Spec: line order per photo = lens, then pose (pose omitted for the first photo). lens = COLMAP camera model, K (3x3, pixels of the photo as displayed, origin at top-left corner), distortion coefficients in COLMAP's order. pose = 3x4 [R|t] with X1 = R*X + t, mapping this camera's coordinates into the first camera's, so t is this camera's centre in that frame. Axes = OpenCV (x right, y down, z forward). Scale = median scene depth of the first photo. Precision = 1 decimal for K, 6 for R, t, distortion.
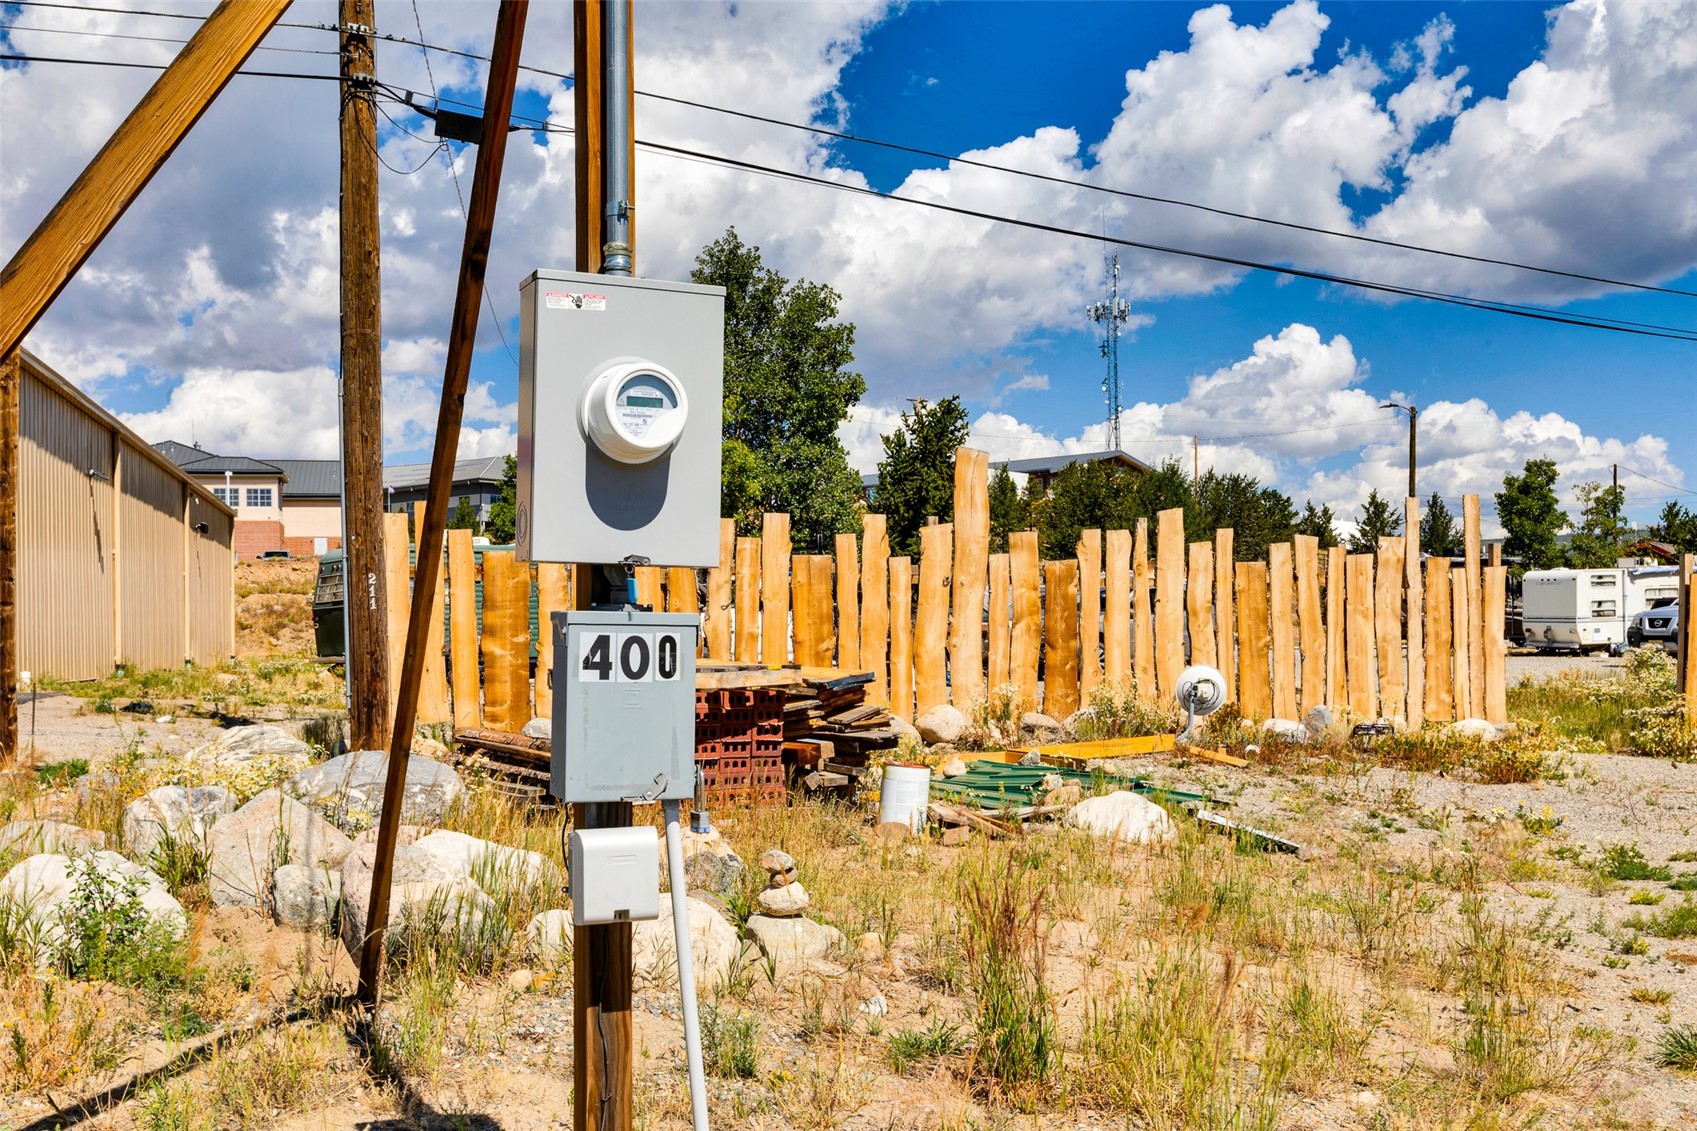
lens RADIAL K [[1327.5, 0, 841.9], [0, 1327.5, 638.3], [0, 0, 1]] dist [0.003069, 0.006767]
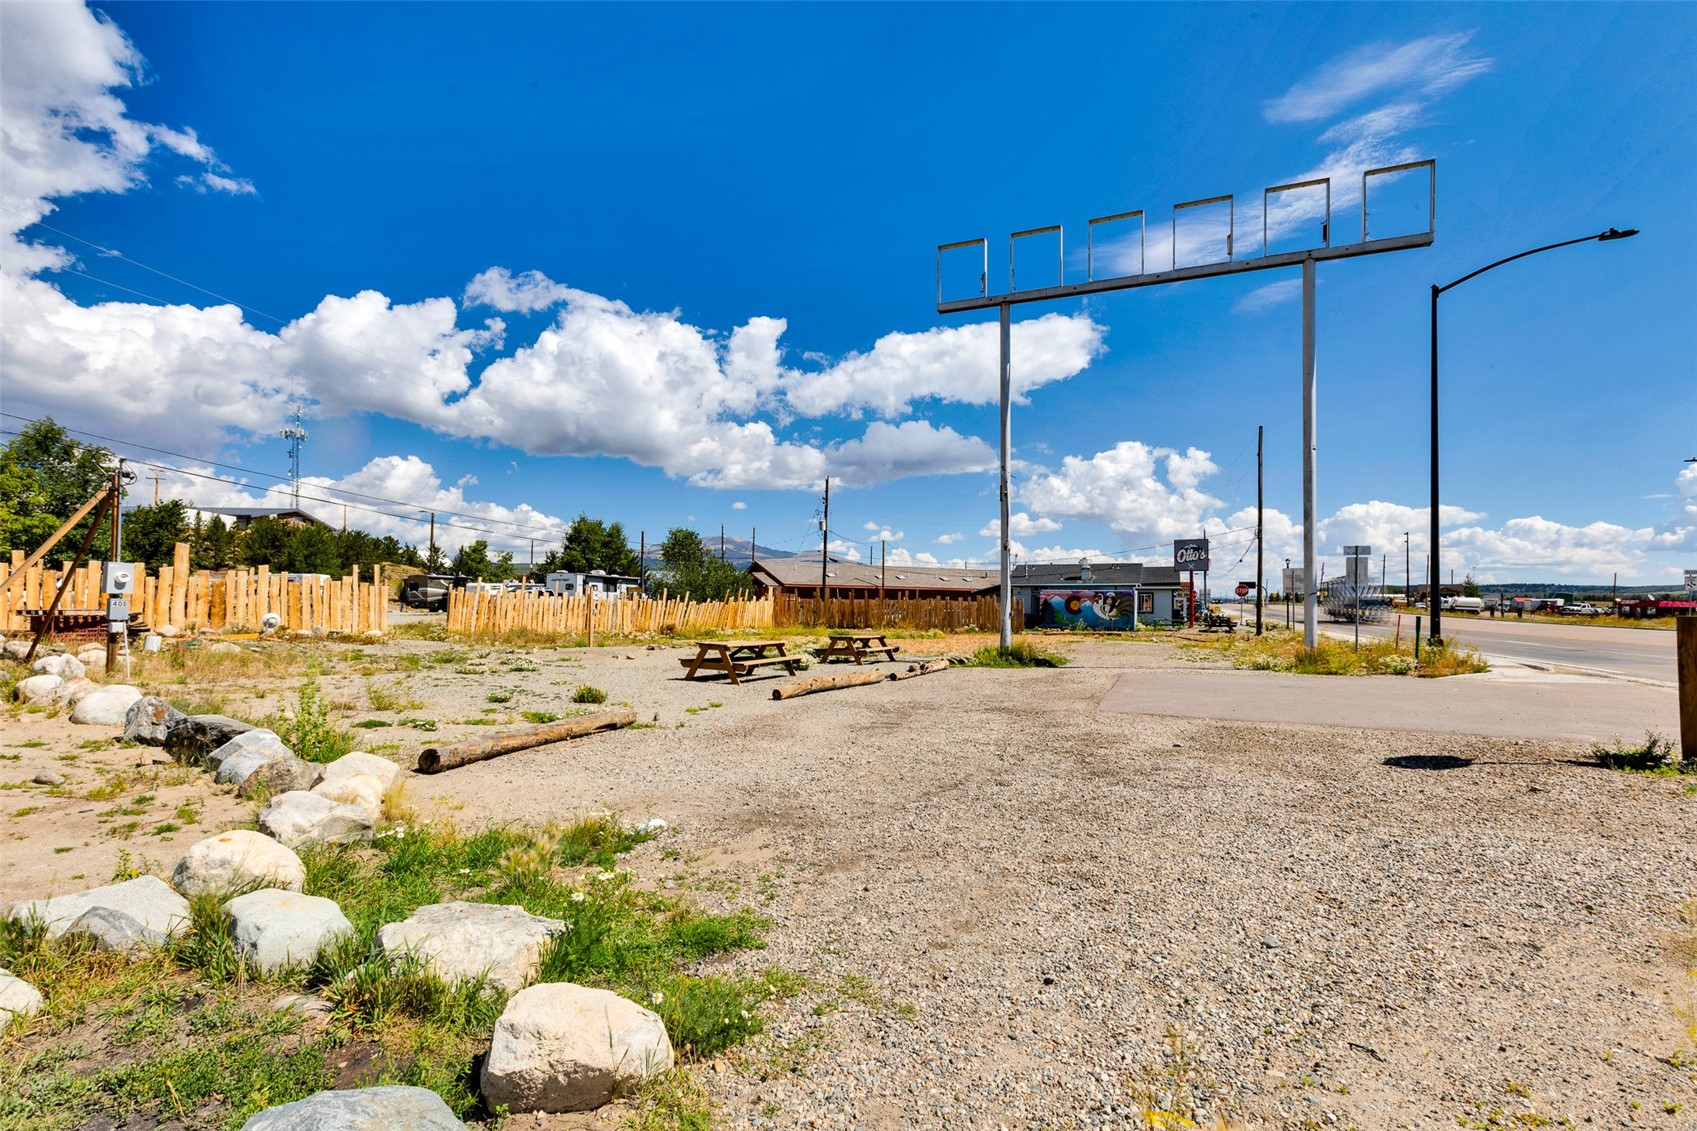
lens RADIAL K [[773.8, 0, 831.4], [0, 773.8, 594.2], [0, 0, 1]] dist [0.001290, -0.000013]
pose [[0.709614, 0.027304, 0.704061, -0.093000], [-0.009744, 0.999534, -0.028941, 0.014297], [-0.704523, 0.013677, 0.709549, -1.294323]]
